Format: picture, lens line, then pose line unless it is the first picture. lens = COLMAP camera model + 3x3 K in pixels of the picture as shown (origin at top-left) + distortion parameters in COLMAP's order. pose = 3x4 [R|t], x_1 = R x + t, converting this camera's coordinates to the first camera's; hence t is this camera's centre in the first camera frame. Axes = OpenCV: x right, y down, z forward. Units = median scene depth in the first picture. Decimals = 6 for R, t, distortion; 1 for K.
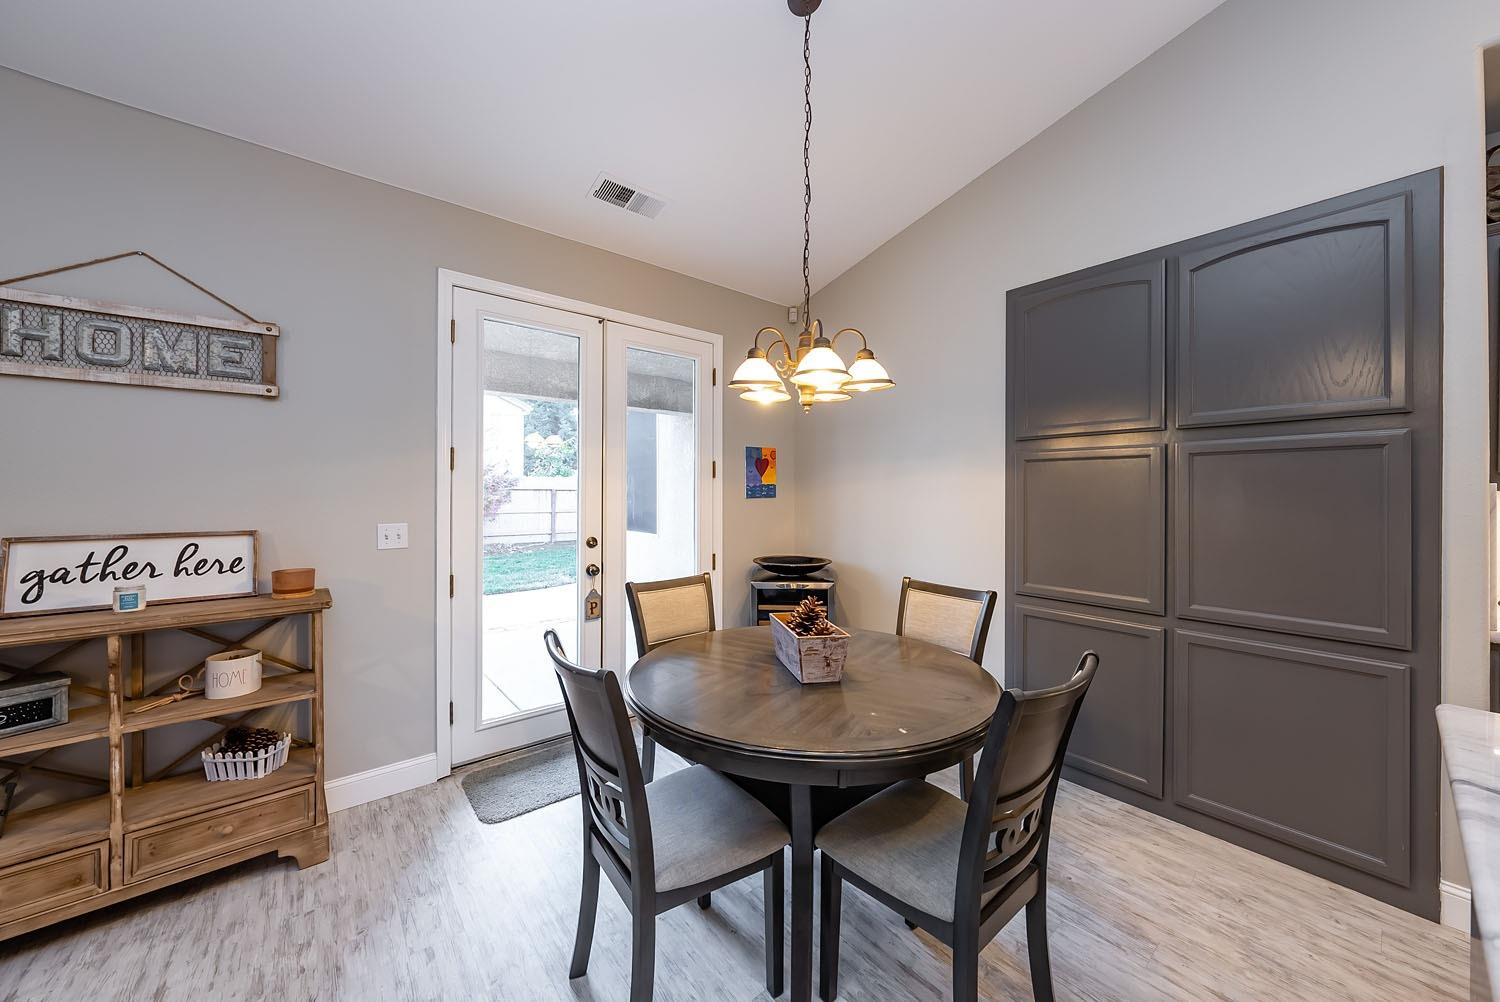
lens RADIAL K [[533.8, 0, 746.2], [0, 533.8, 496.1], [0, 0, 1]] dist [-0.002027, -0.000199]
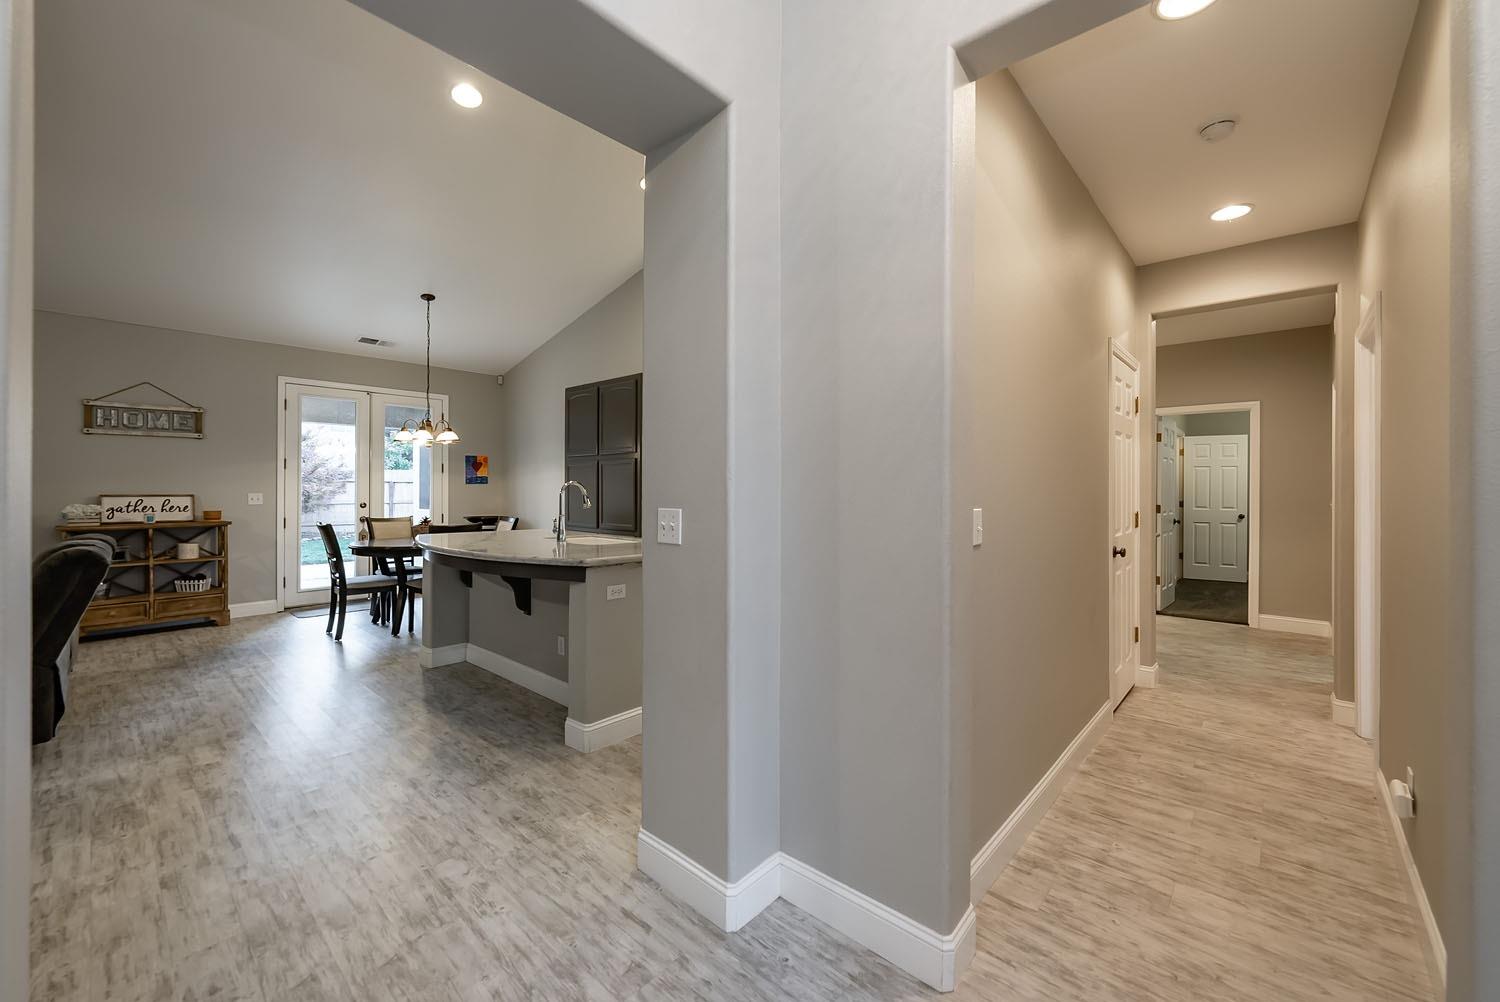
lens RADIAL K [[601.5, 0, 752.8], [0, 601.5, 491.5], [0, 0, 1]] dist [0.000346, 0.000017]
pose [[0.987998, -0.001467, 0.154460, 1.181716], [0.001441, 0.999999, 0.000279, 0.054740], [-0.154460, -0.000053, 0.987999, -2.126242]]
